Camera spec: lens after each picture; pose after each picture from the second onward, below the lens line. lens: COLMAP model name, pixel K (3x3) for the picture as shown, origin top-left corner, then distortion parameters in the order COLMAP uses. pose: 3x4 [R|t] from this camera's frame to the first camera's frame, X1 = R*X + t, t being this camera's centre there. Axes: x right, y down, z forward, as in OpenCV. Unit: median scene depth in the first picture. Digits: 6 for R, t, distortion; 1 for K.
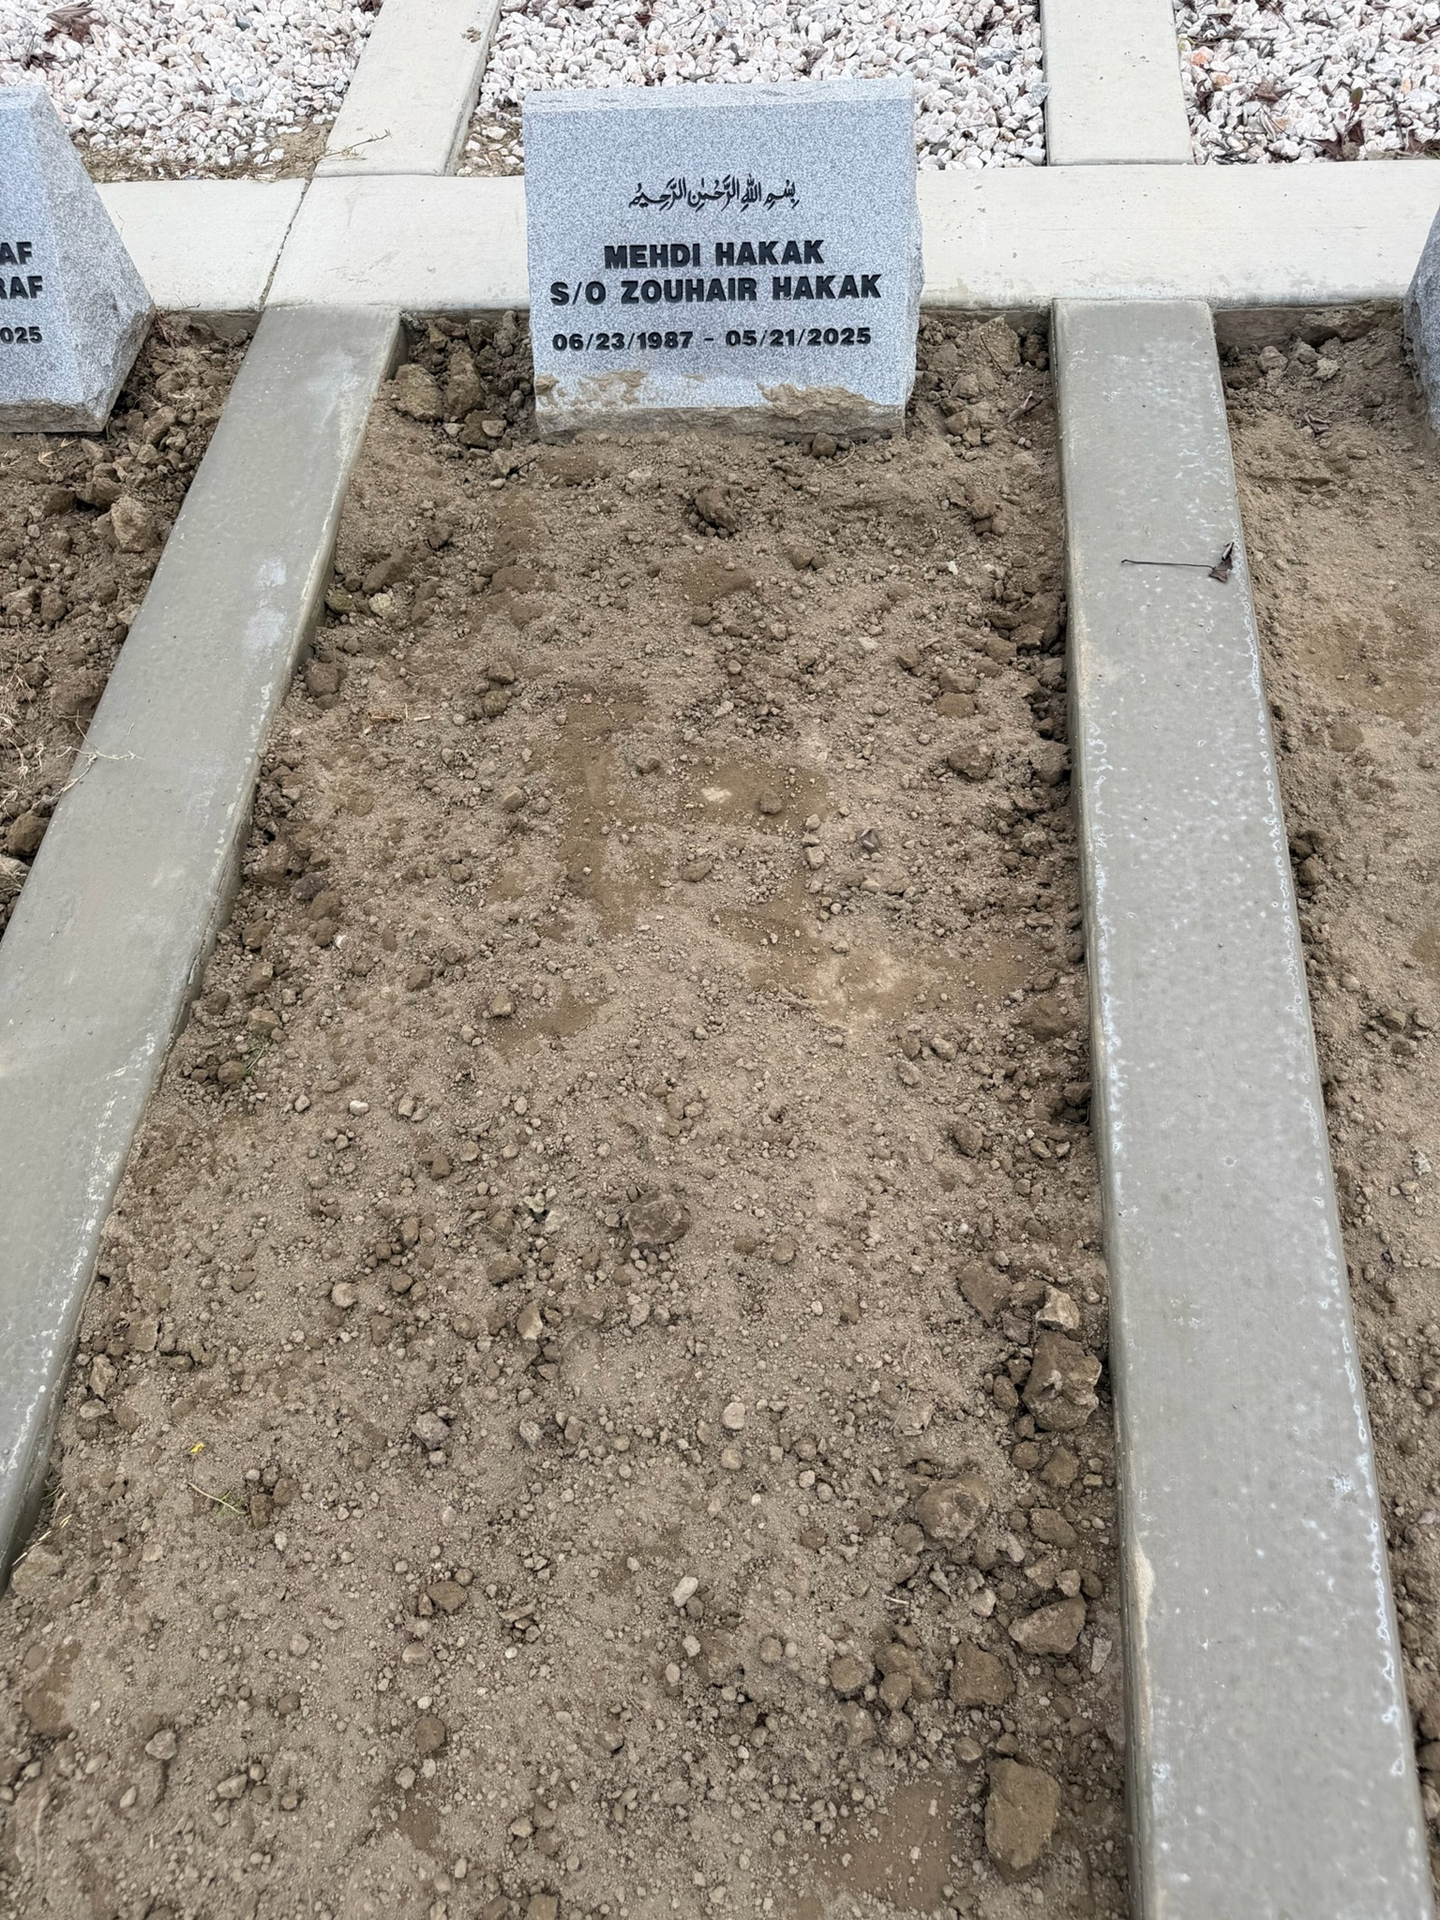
lens RADIAL K [[1358.7, 0, 710.1], [0, 1358.7, 959.7], [0, 0, 1]] dist [0.000802, -0.007654]
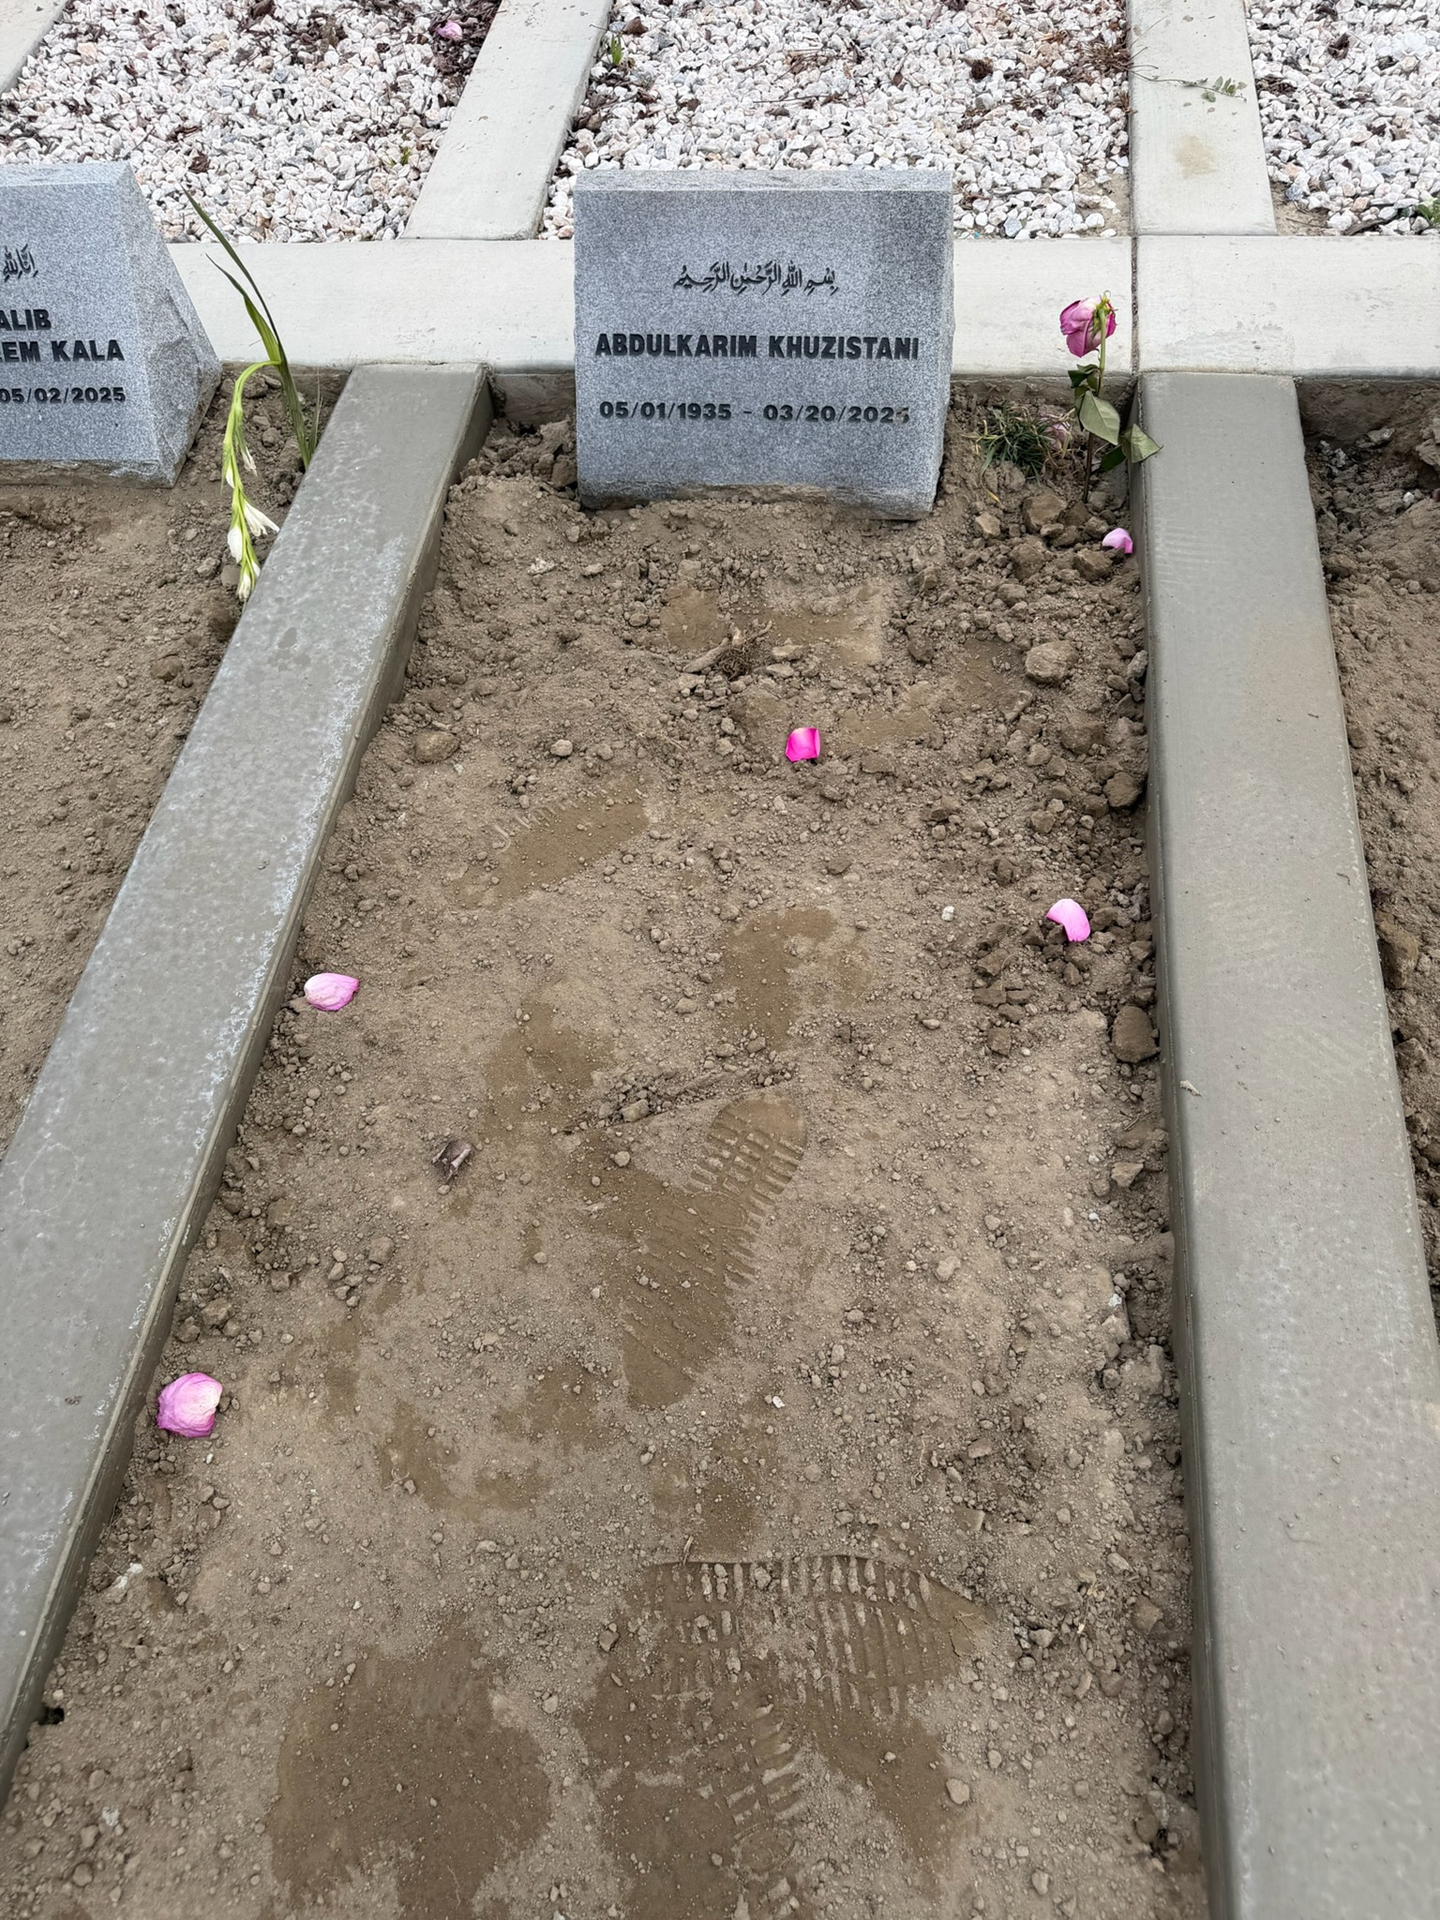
lens RADIAL K [[1358.7, 0, 715.6], [0, 1358.7, 955.7], [0, 0, 1]] dist [0.000802, -0.007654]
pose [[0.998206, 0.043904, -0.040710, 1.280462], [-0.045223, 0.998463, -0.032043, 0.040614], [0.039241, 0.033826, 0.998657, -0.140539]]
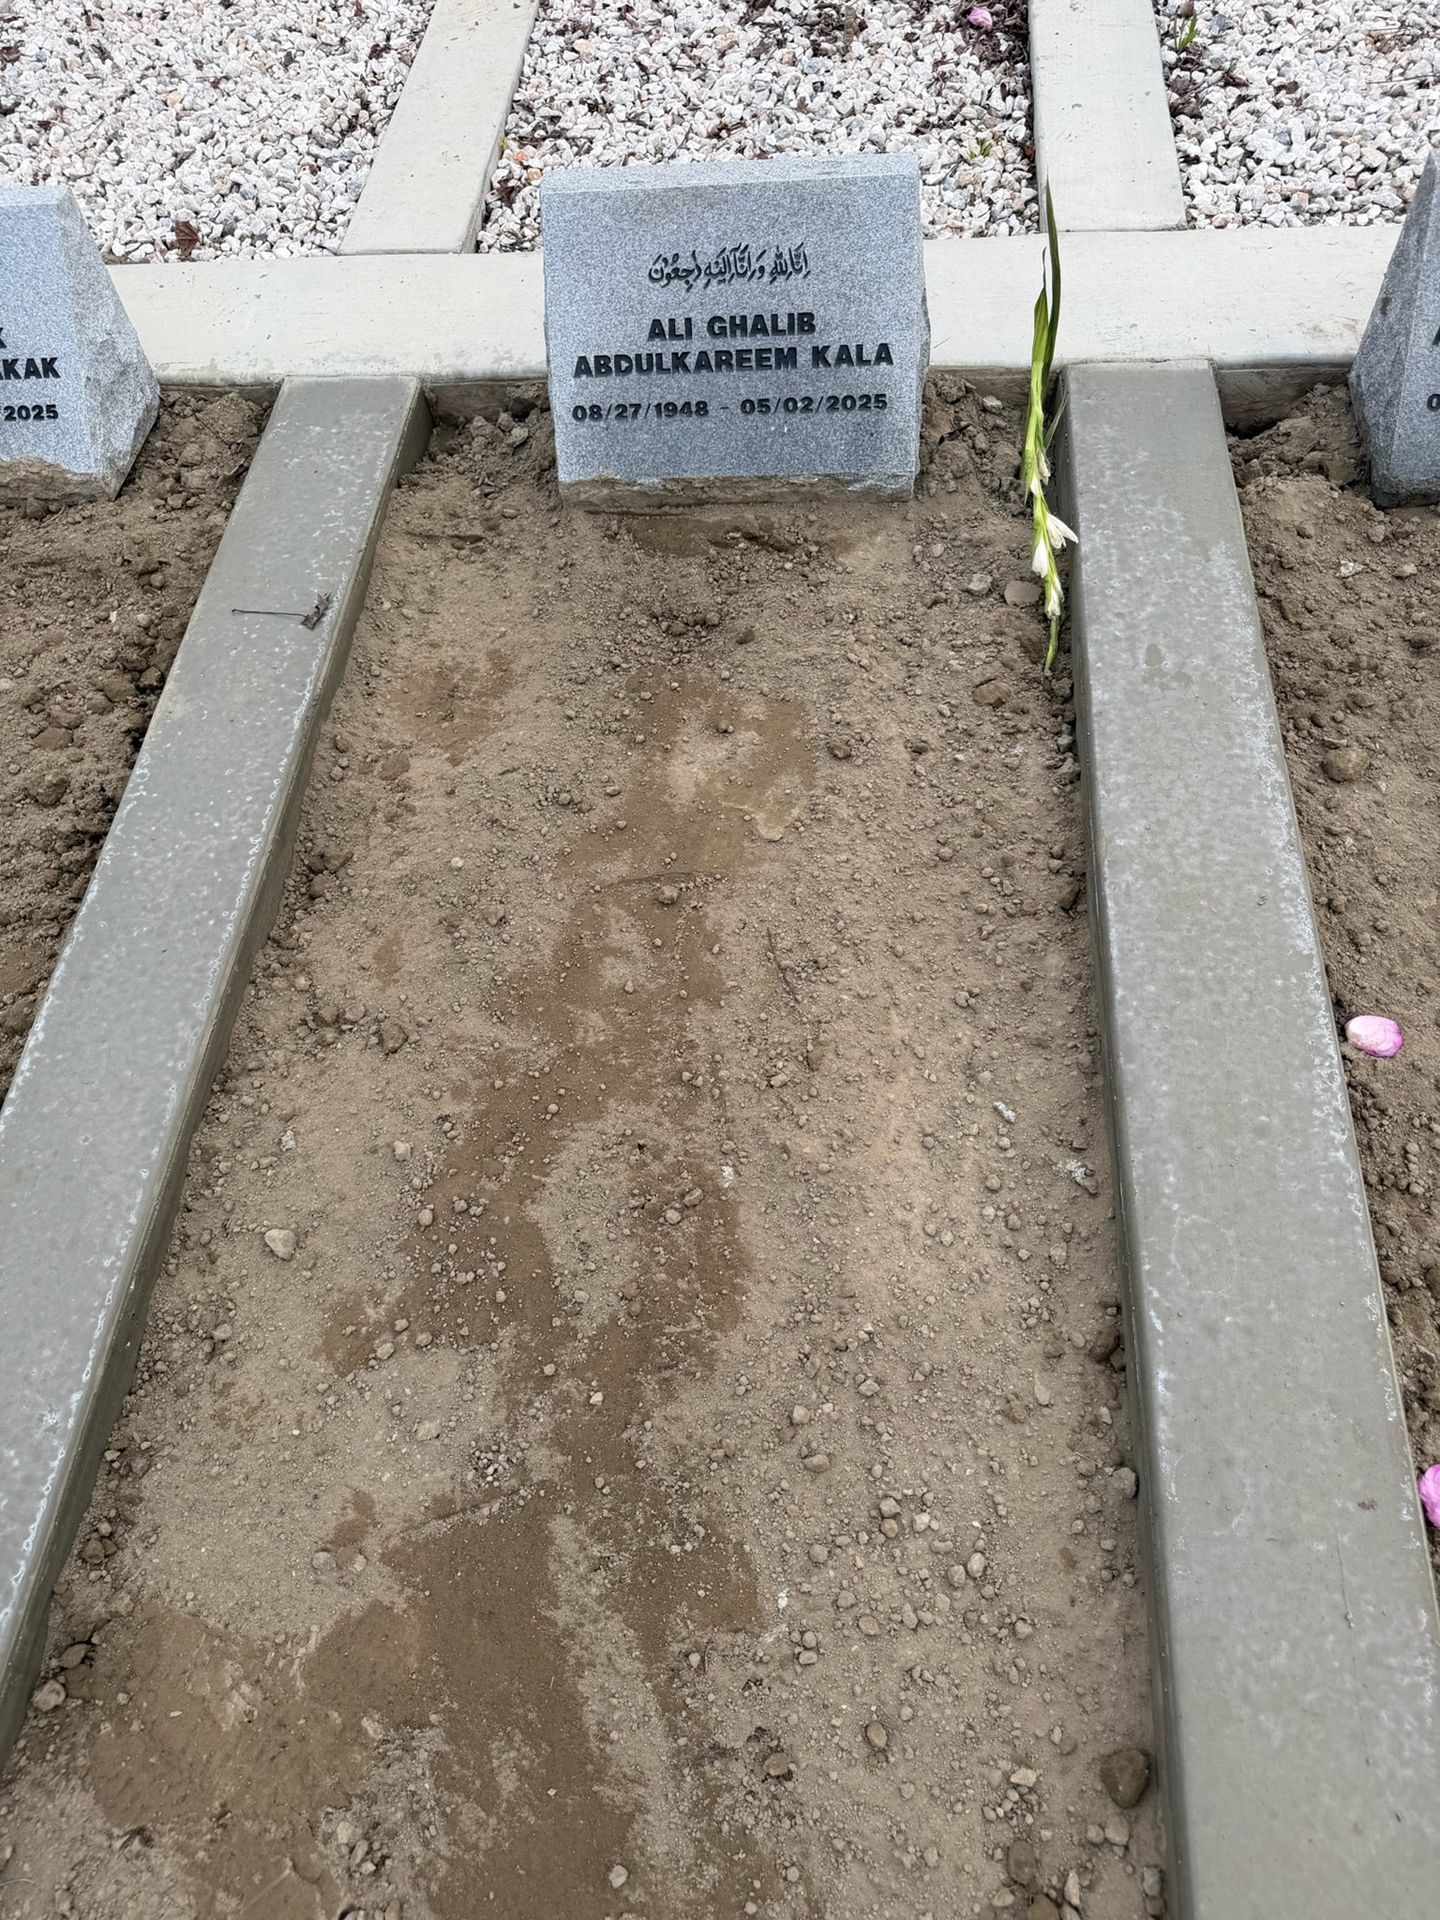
lens RADIAL K [[1358.7, 0, 728.9], [0, 1358.7, 969.2], [0, 0, 1]] dist [0.000802, -0.007654]
pose [[0.999985, -0.004718, -0.002929, 0.638340], [0.004611, 0.999361, -0.035457, 0.035451], [0.003094, 0.035443, 0.999367, -0.083828]]
